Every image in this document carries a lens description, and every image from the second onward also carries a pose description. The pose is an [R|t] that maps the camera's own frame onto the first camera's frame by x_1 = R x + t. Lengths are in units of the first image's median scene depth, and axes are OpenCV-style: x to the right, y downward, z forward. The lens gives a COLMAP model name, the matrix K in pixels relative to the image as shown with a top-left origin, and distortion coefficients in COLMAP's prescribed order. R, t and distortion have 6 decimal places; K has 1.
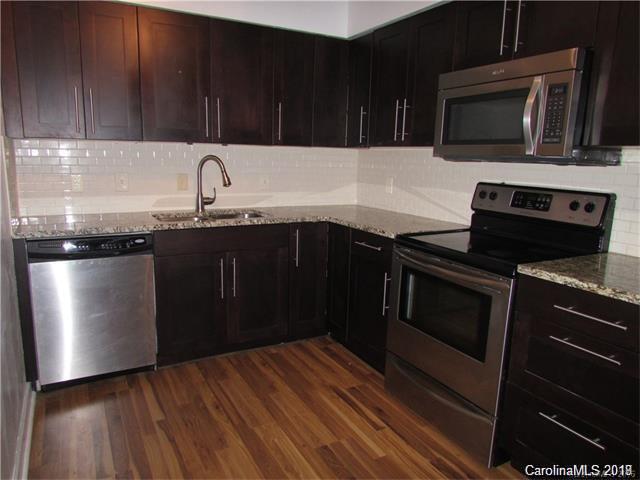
lens RADIAL K [[462.1, 0, 320.0], [0, 462.1, 240.0], [0, 0, 1]] dist [-0.006733, 0.000216]
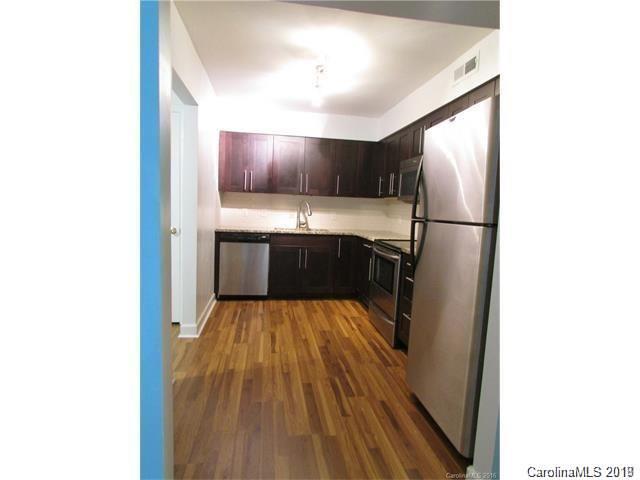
lens RADIAL K [[350.1, 0, 320.0], [0, 350.1, 240.0], [0, 0, 1]] dist [-0.003139, -0.000281]
pose [[0.940659, 0.056041, -0.334693, 0.403024], [-0.087206, 0.993068, -0.078814, 0.119079], [0.327956, 0.103324, 0.939026, -0.468197]]
